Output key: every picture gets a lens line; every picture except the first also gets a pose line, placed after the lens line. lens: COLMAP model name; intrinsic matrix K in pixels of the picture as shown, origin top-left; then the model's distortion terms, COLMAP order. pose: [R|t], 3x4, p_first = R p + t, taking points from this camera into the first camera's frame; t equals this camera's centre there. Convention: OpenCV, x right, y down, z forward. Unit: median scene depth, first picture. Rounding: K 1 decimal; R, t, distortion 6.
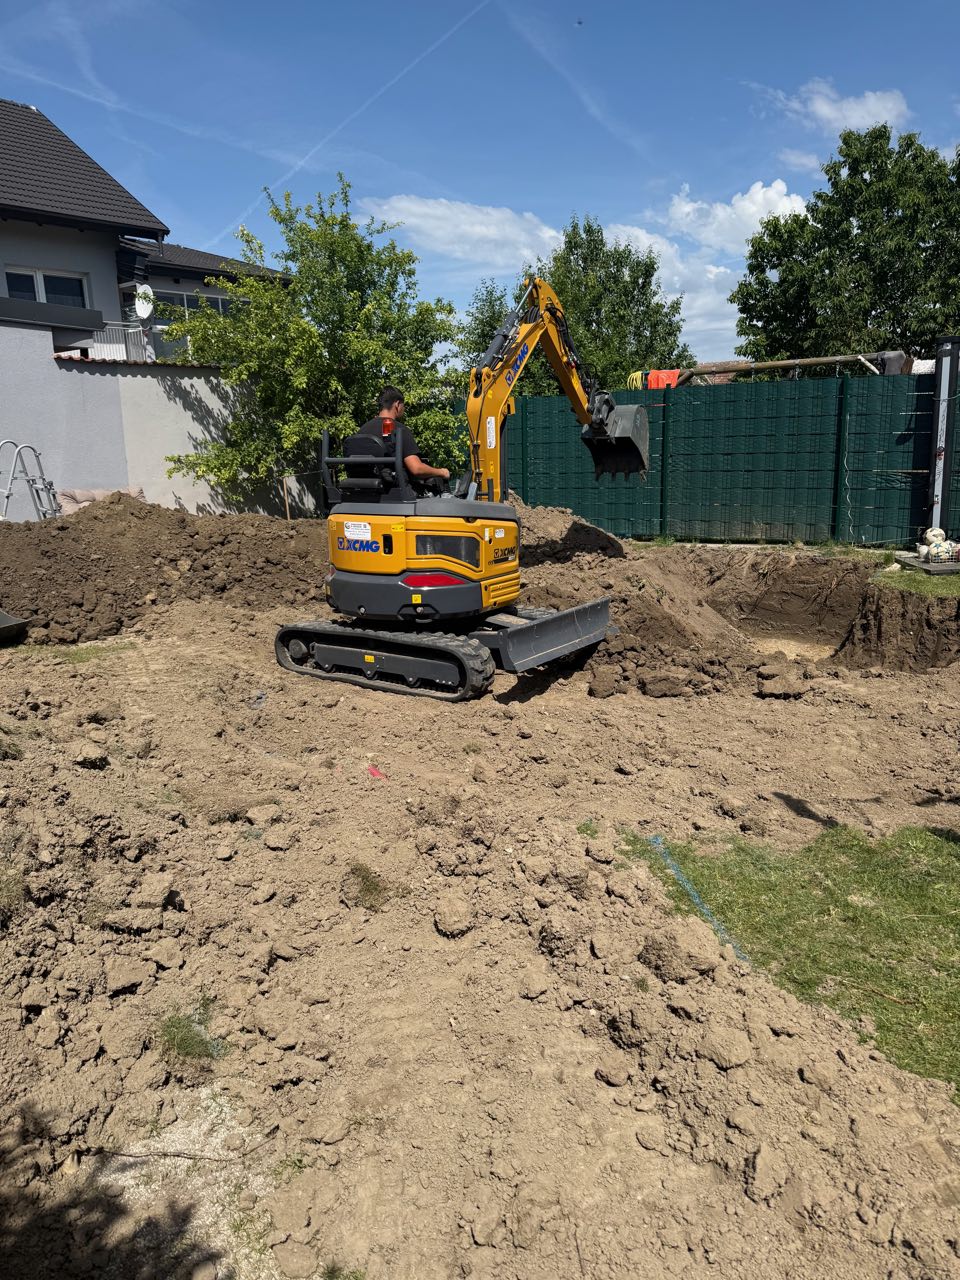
lens RADIAL K [[883.2, 0, 480.0], [0, 883.2, 640.0], [0, 0, 1]] dist [-0.011970, -0.003768]
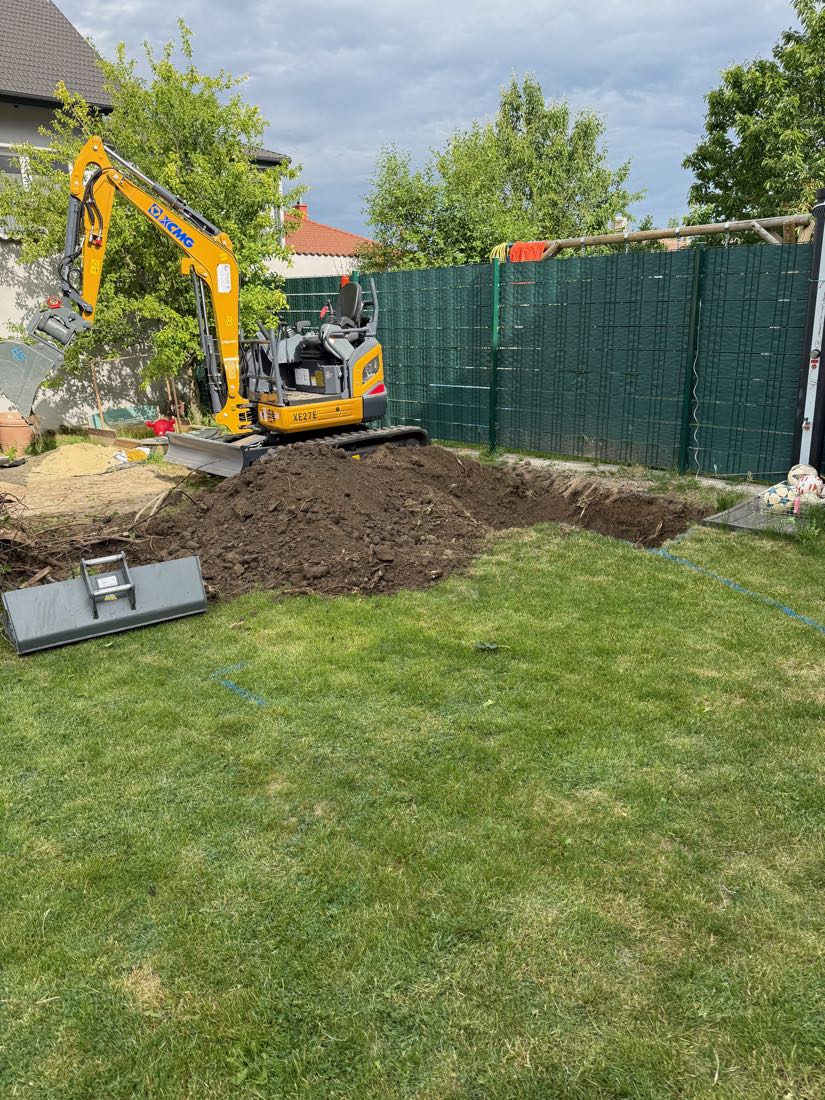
lens RADIAL K [[759.0, 0, 412.5], [0, 759.0, 550.0], [0, 0, 1]] dist [-0.011970, -0.003768]
pose [[0.986541, 0.055991, -0.153626, 0.262290], [-0.043235, 0.995429, 0.085157, -0.082861], [0.157692, -0.077369, 0.984453, 0.290180]]
